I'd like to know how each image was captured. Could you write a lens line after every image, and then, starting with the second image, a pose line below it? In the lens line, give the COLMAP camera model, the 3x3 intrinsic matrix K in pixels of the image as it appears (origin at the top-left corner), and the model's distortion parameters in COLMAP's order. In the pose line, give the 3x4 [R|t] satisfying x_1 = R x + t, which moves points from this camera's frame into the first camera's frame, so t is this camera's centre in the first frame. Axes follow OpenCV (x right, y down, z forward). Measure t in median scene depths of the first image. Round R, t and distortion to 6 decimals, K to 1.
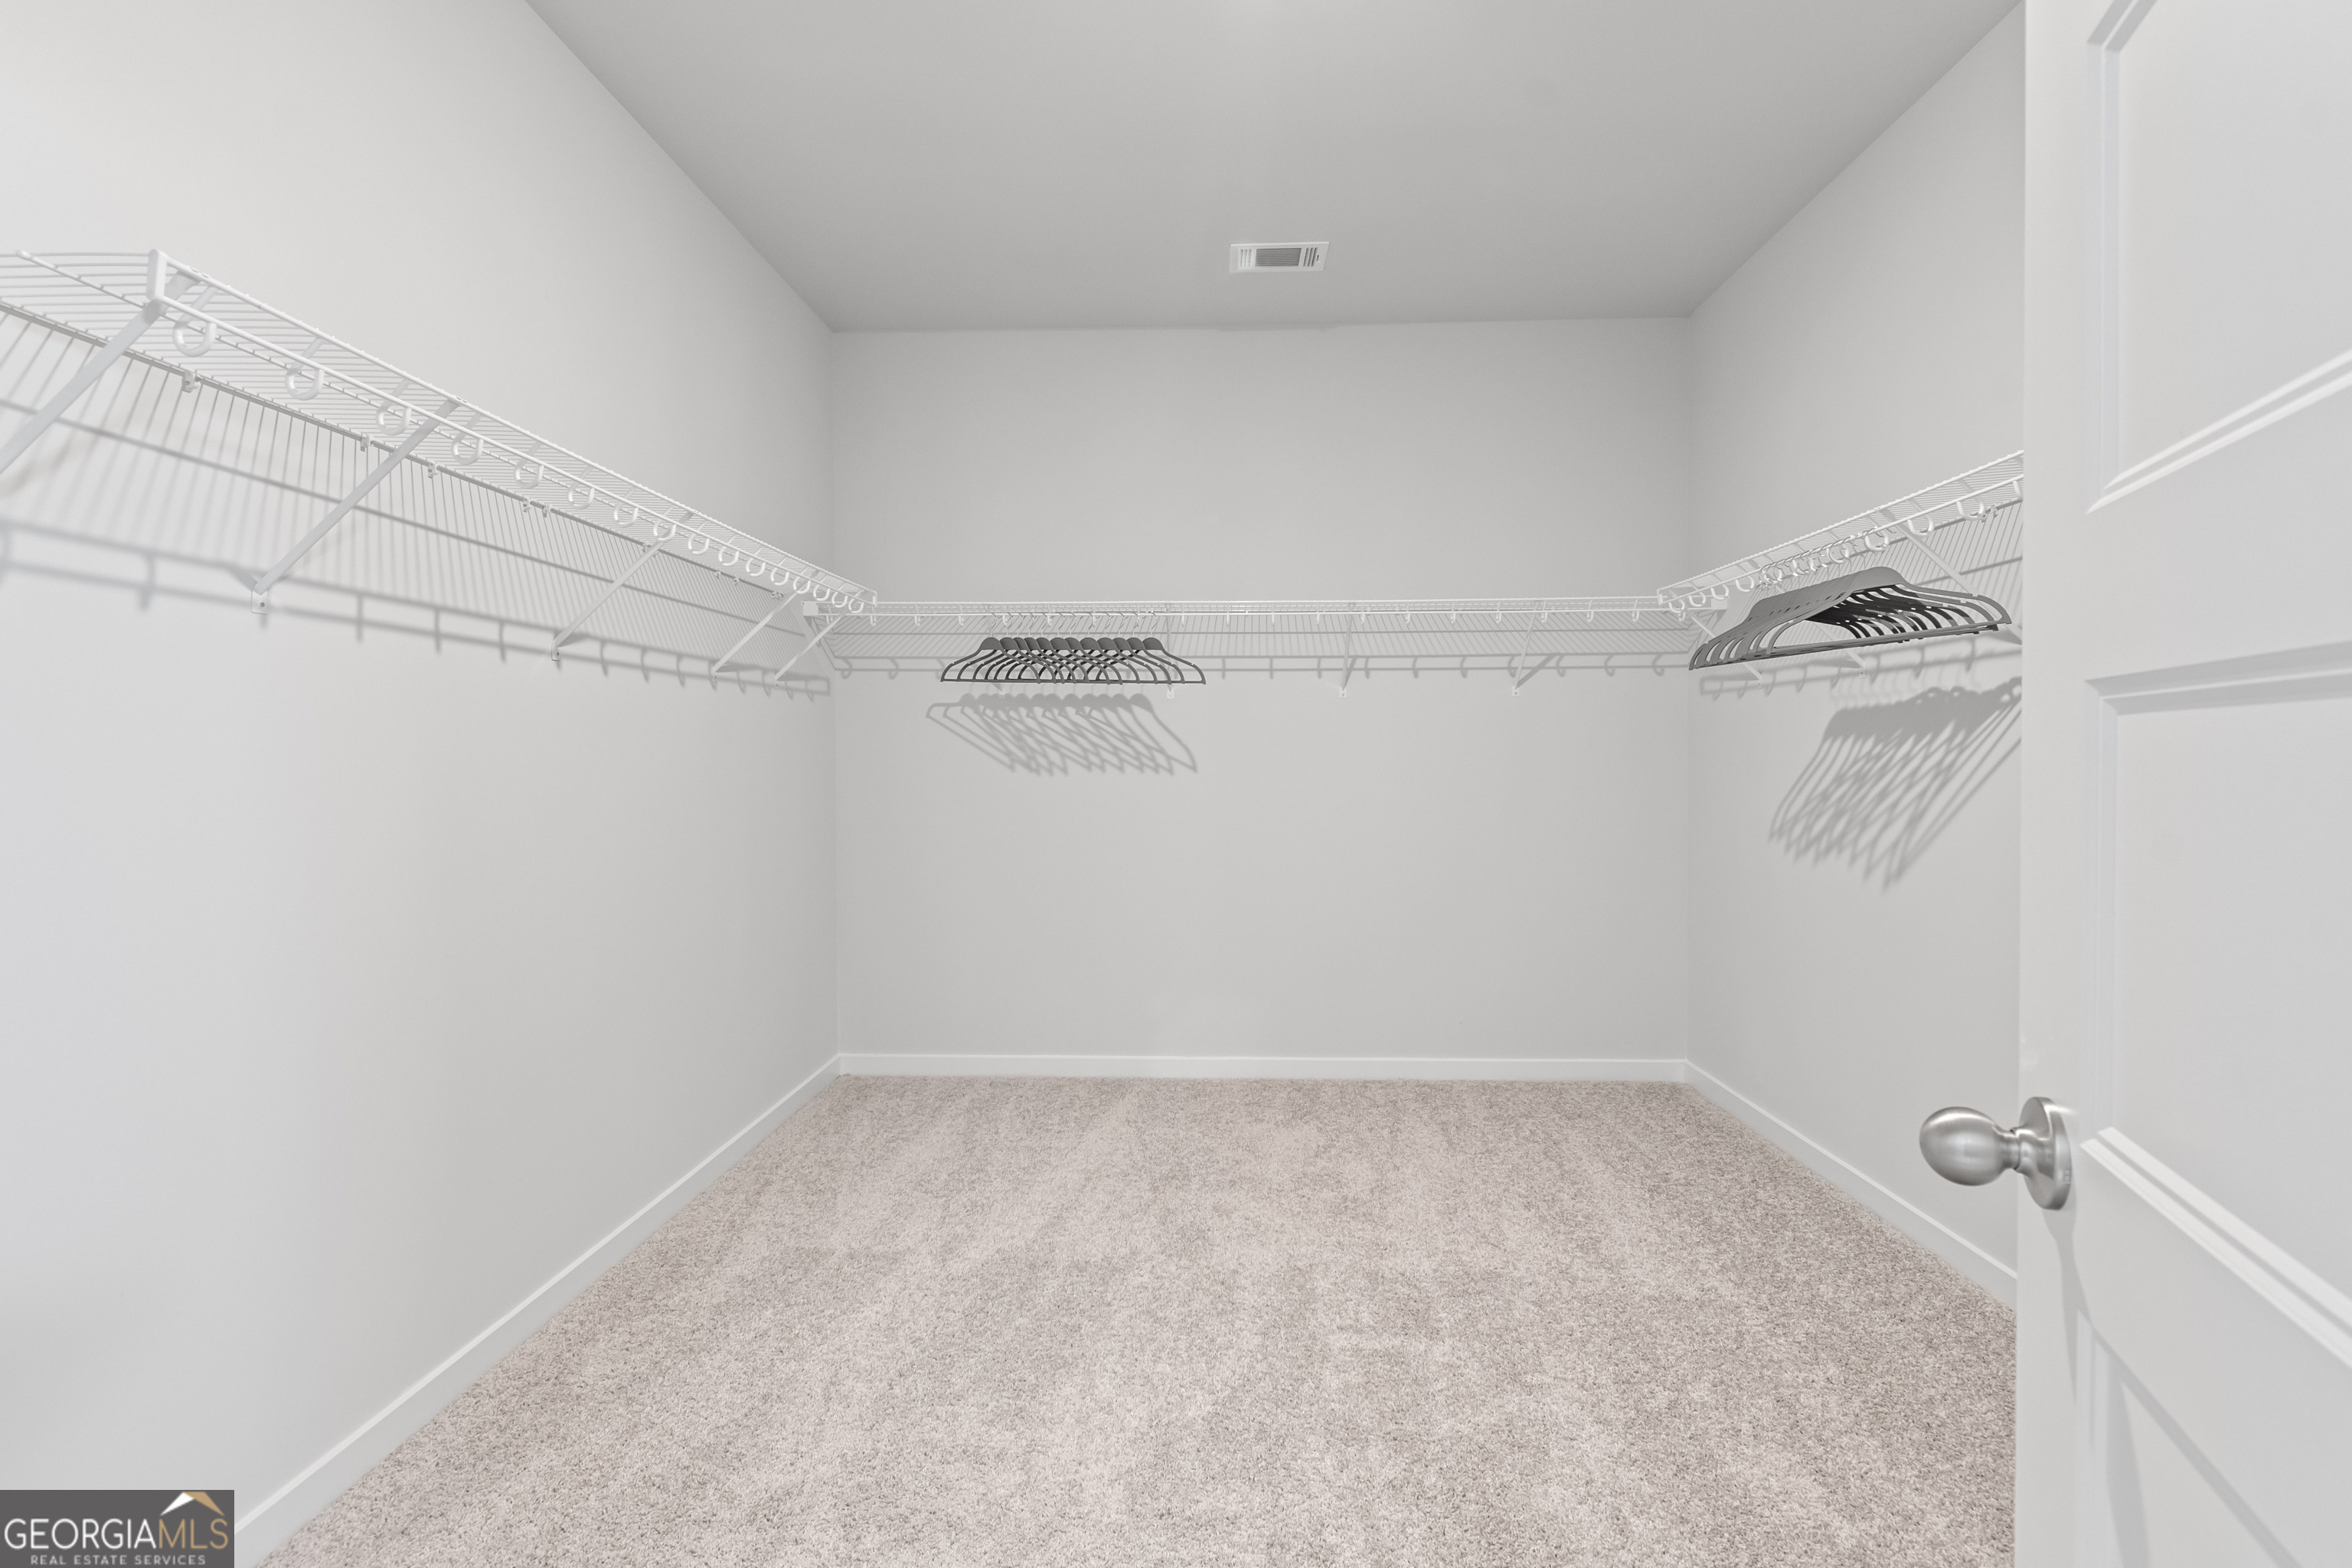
lens RADIAL K [[1080.7, 0, 1181.0], [0, 1080.7, 775.6], [0, 0, 1]] dist [0.003464, -0.002901]
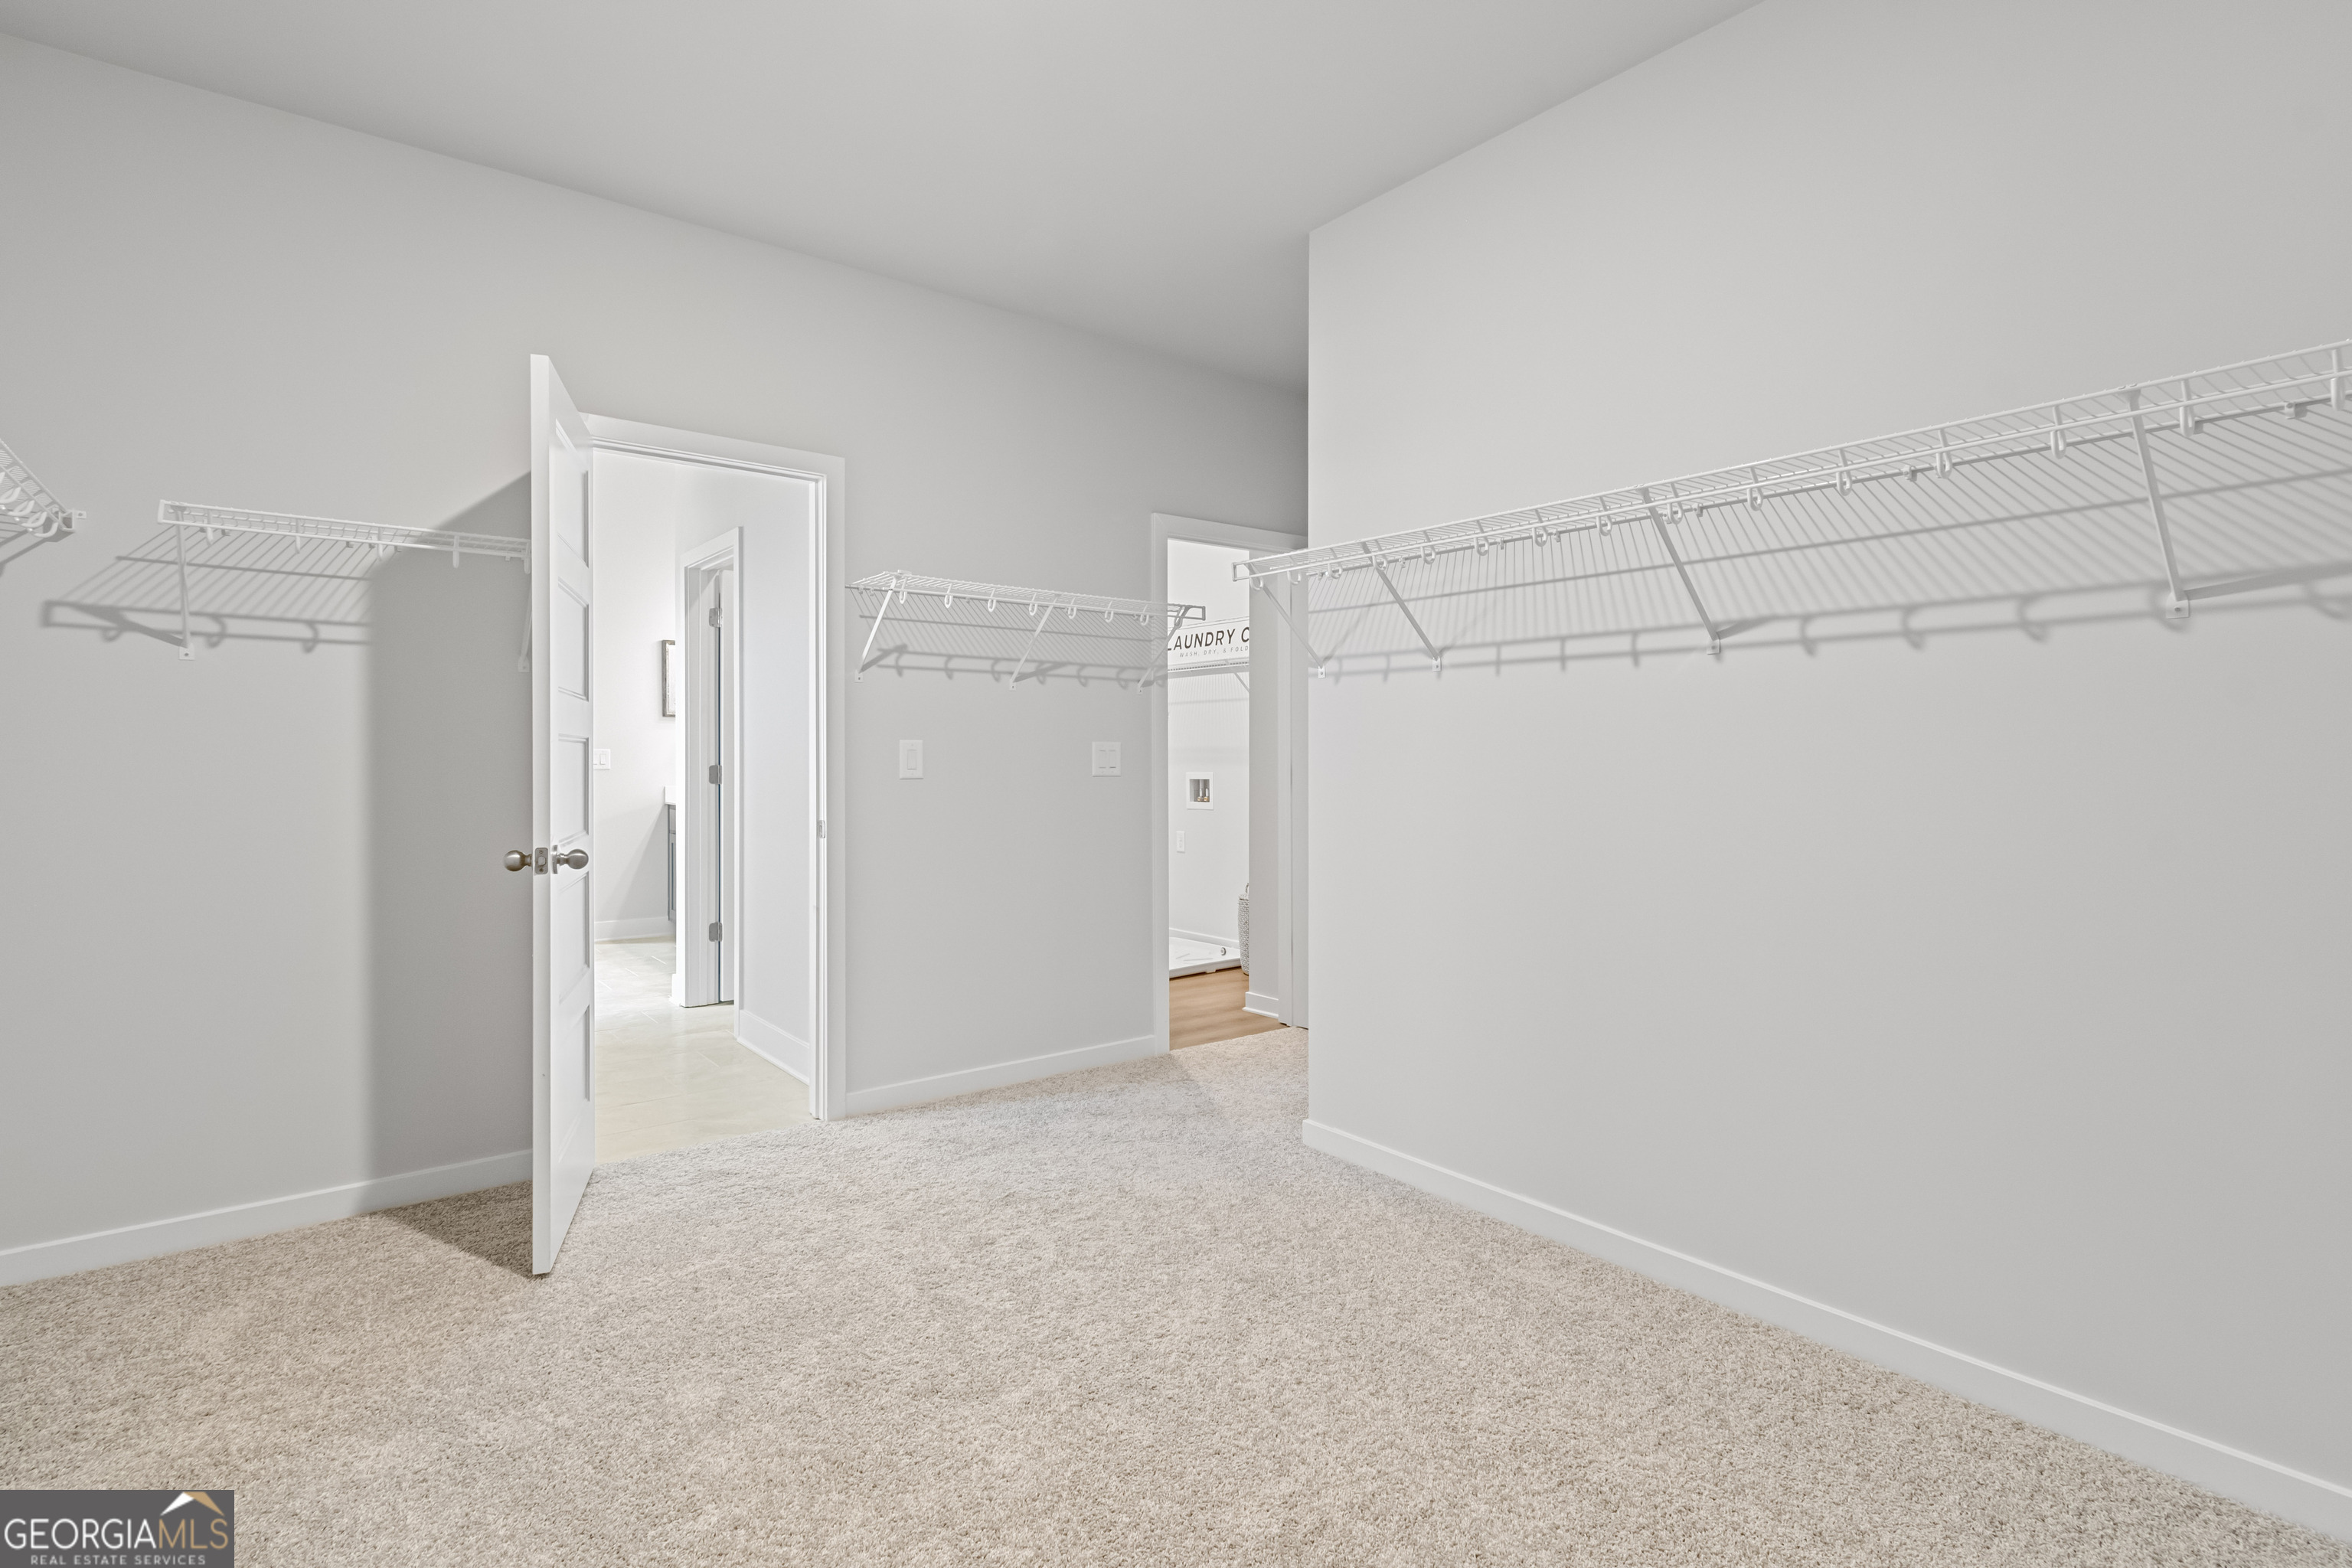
lens RADIAL K [[1080.7, 0, 1178.6], [0, 1080.7, 771.9], [0, 0, 1]] dist [0.003464, -0.002901]
pose [[-0.765808, 0.006515, -0.643036, 0.509207], [-0.016071, 0.999442, 0.029265, -0.023713], [0.642868, 0.032746, -0.765277, 1.704747]]
